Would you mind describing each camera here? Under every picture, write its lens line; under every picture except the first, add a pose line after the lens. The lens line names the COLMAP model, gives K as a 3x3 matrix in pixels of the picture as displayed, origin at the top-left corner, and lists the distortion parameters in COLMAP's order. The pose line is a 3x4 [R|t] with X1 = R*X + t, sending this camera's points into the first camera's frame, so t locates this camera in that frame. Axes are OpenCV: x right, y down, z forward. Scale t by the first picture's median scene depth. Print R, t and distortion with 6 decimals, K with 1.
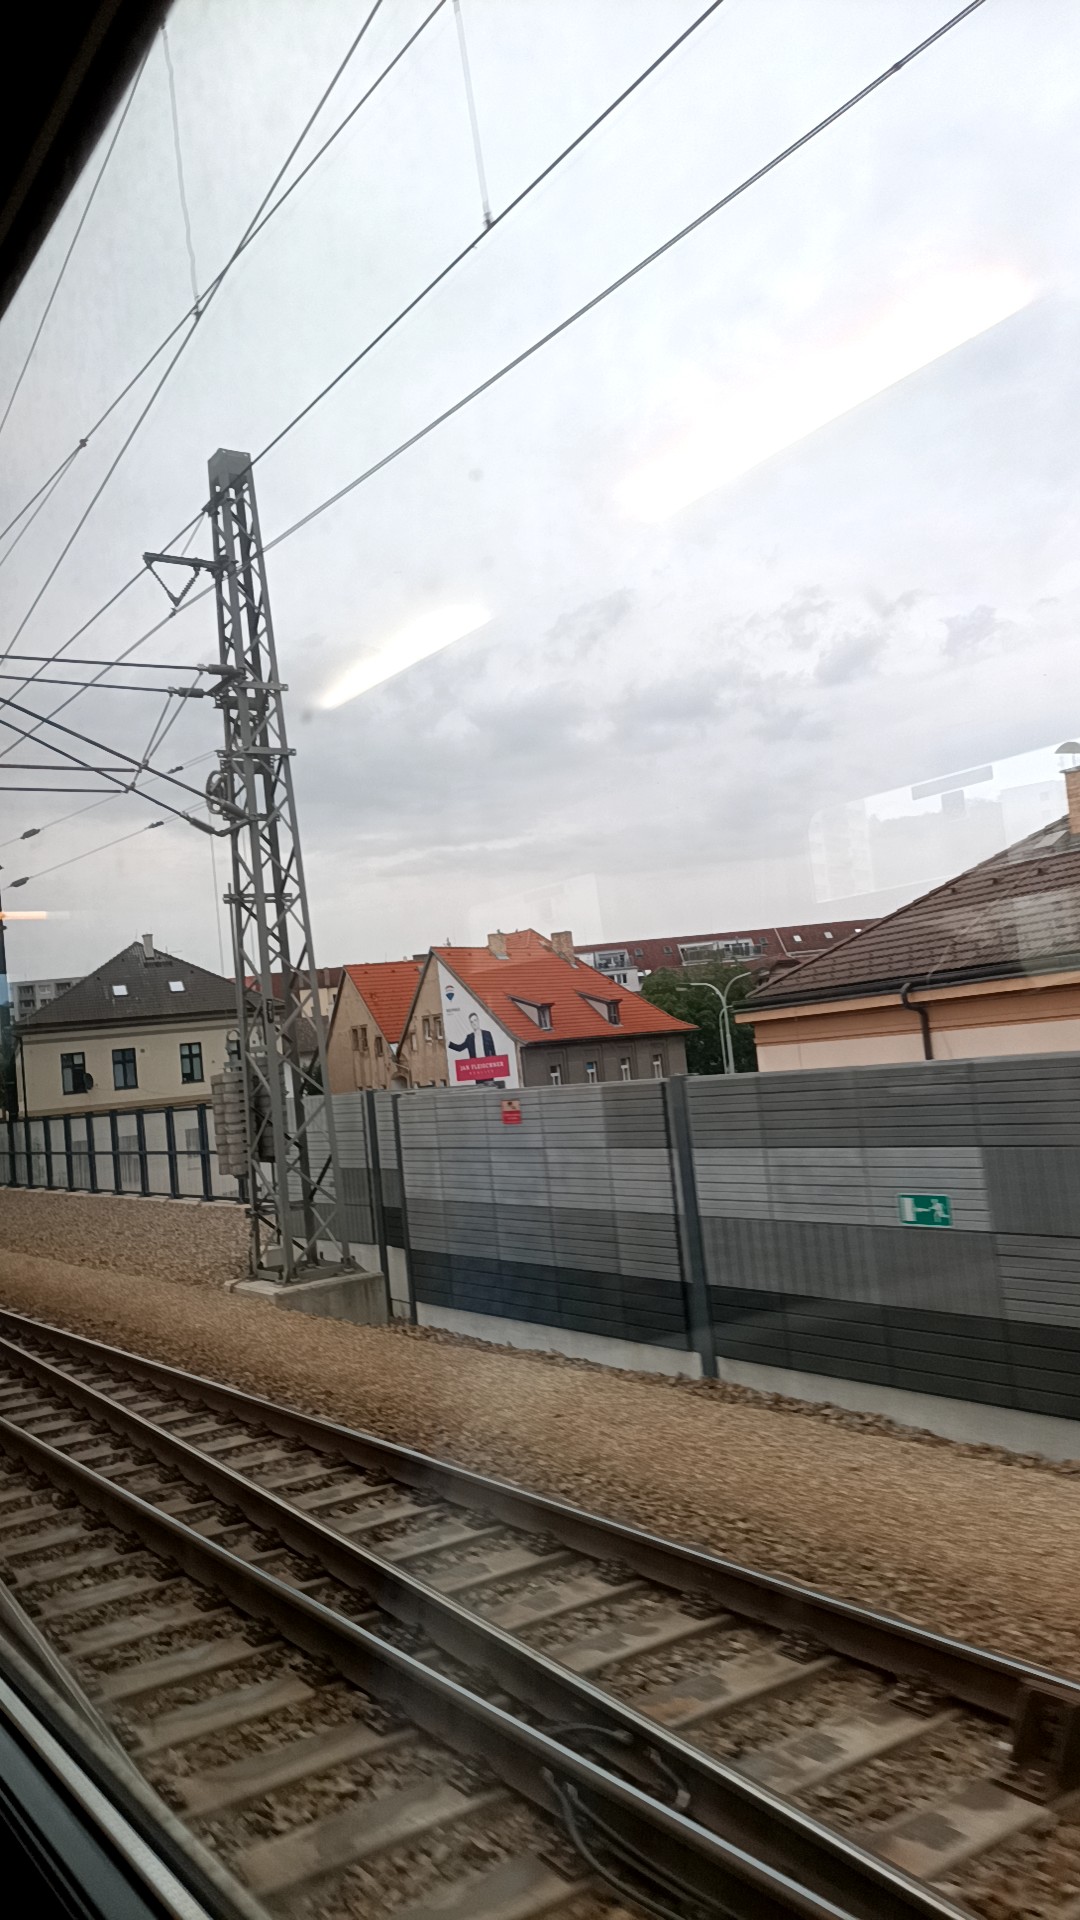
lens RADIAL K [[1518.1, 0, 549.9], [0, 1518.1, 972.0], [0, 0, 1]] dist [0.060970, -0.038524]
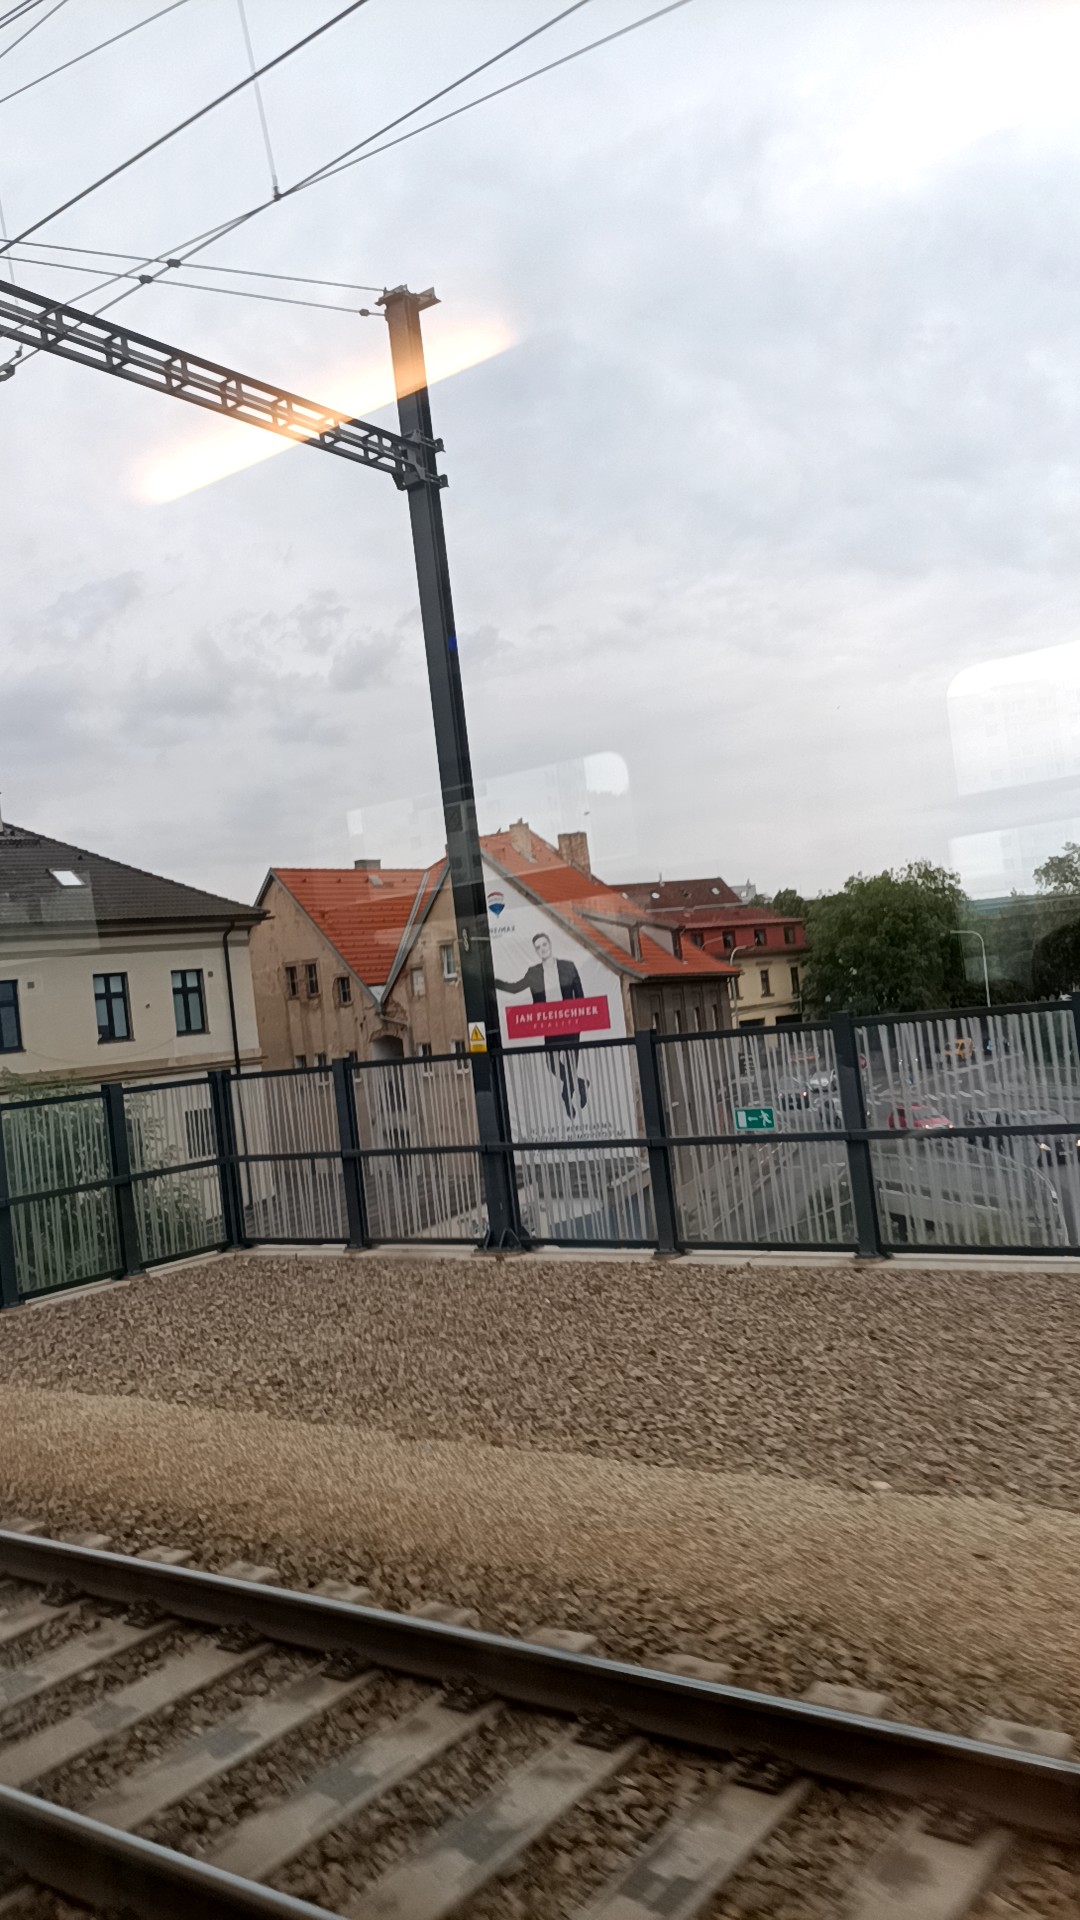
lens RADIAL K [[1496.1, 0, 558.1], [0, 1496.1, 969.6], [0, 0, 1]] dist [0.069176, -0.032702]
pose [[0.943045, 0.007017, 0.332591, -0.261851], [-0.005087, 0.999965, -0.006676, 0.047532], [-0.332626, 0.004604, 0.943048, 0.398309]]
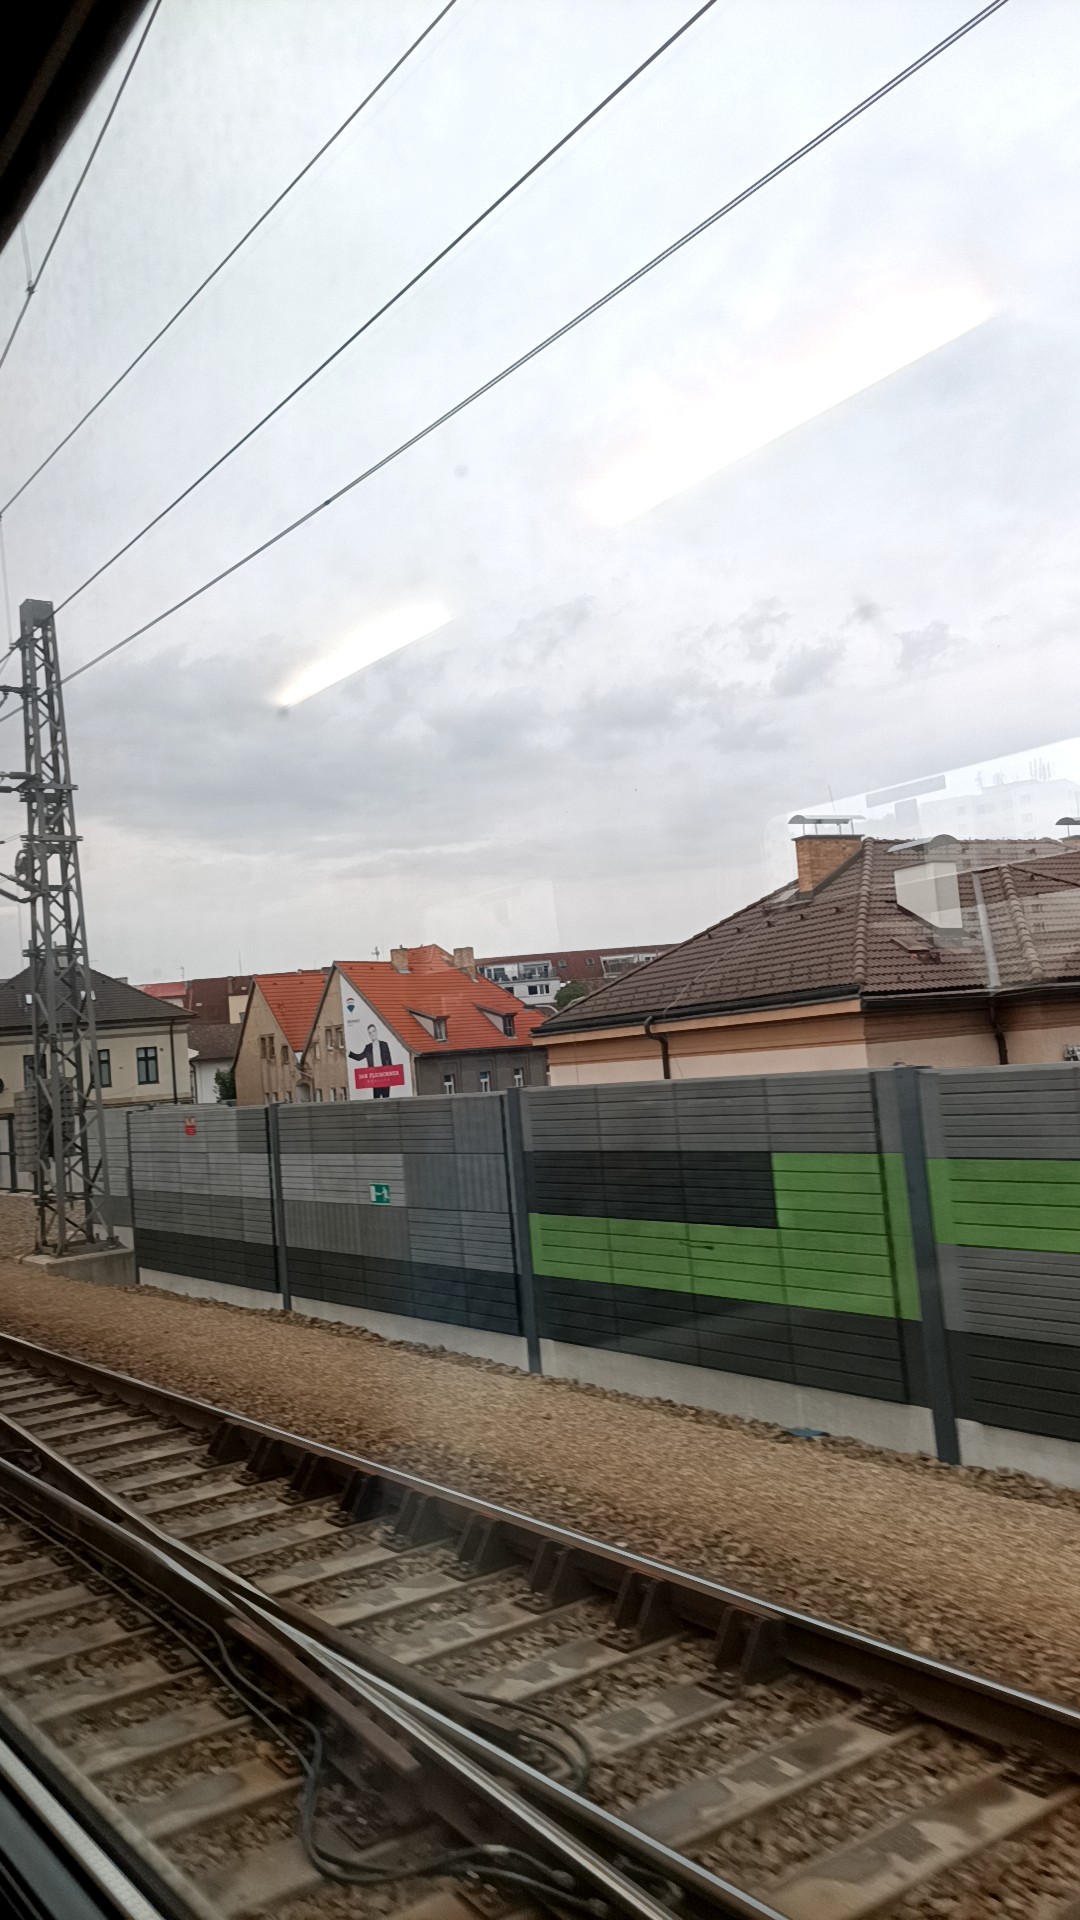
lens RADIAL K [[1518.1, 0, 553.2], [0, 1518.1, 966.4], [0, 0, 1]] dist [0.060970, -0.038524]
pose [[0.999368, 0.014969, 0.032230, 0.041731], [-0.014741, 0.999865, -0.007302, -0.007725], [-0.032335, 0.006822, 0.999454, -0.063992]]
